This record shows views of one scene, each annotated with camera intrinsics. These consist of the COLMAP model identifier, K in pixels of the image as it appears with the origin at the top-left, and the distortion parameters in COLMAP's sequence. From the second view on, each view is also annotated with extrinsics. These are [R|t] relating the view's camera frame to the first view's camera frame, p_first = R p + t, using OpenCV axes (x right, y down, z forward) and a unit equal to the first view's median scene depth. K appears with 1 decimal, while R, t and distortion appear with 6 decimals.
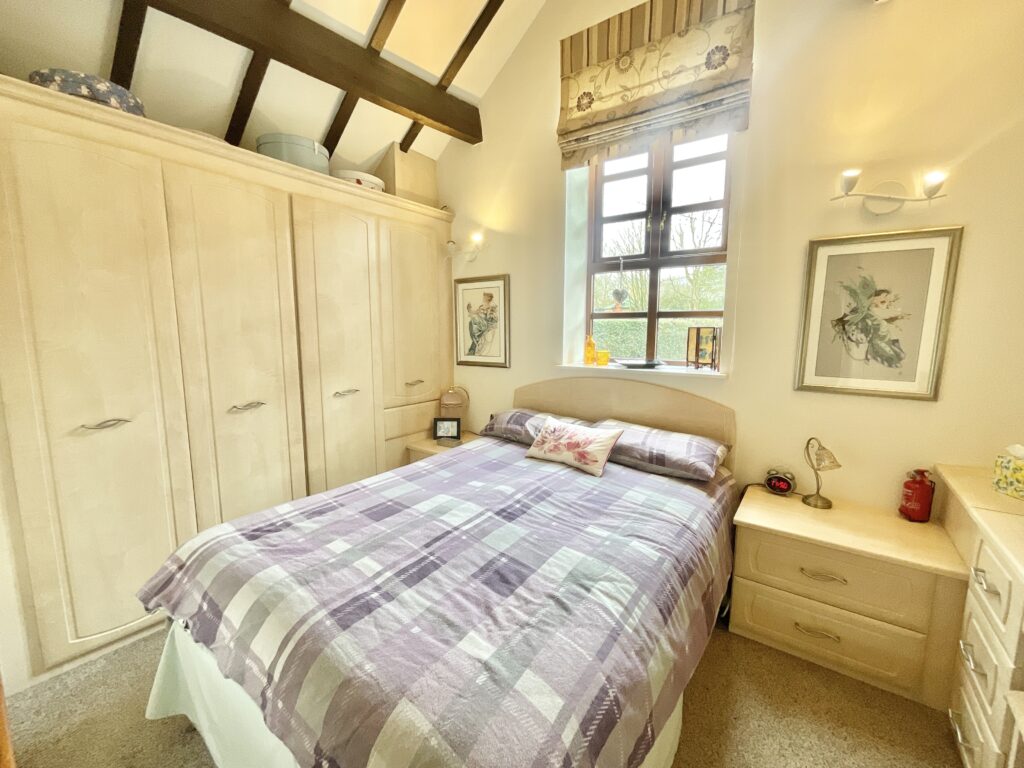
lens RADIAL K [[416.9, 0, 511.5], [0, 416.9, 384.1], [0, 0, 1]] dist [-0.005352, 0.000766]
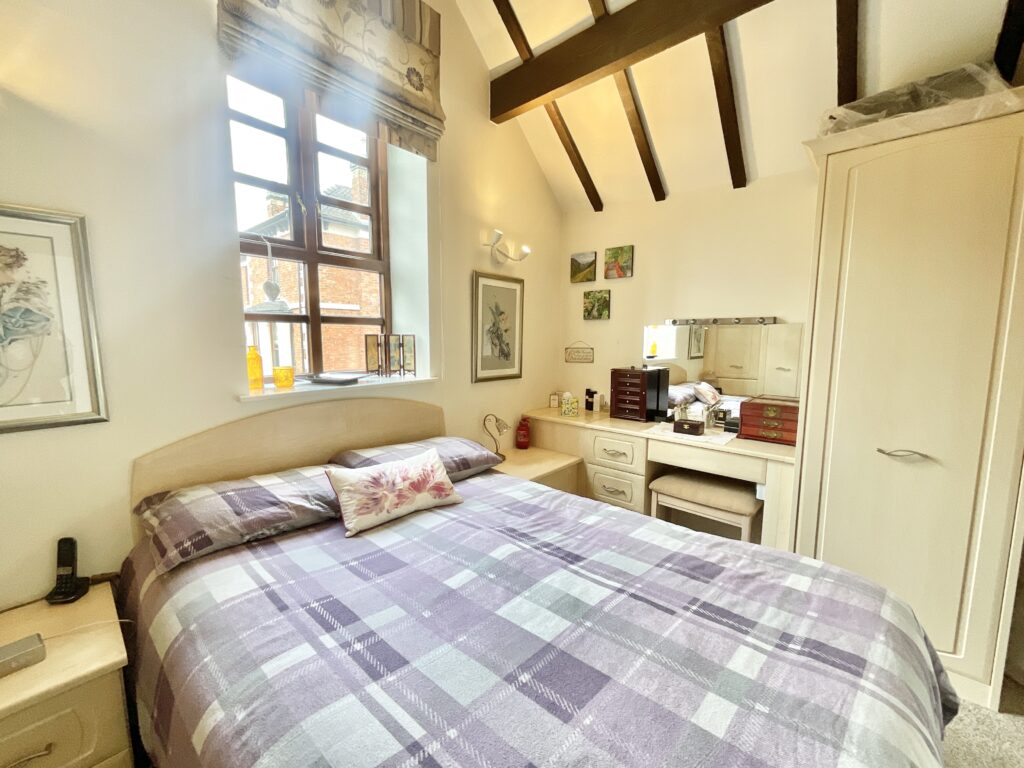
lens RADIAL K [[416.9, 0, 511.1], [0, 416.9, 383.2], [0, 0, 1]] dist [-0.005352, 0.000766]
pose [[0.093522, -0.110672, 0.989447, -0.664295], [0.131093, 0.986519, 0.097953, -0.106760], [-0.986949, 0.120549, 0.106769, 0.805587]]
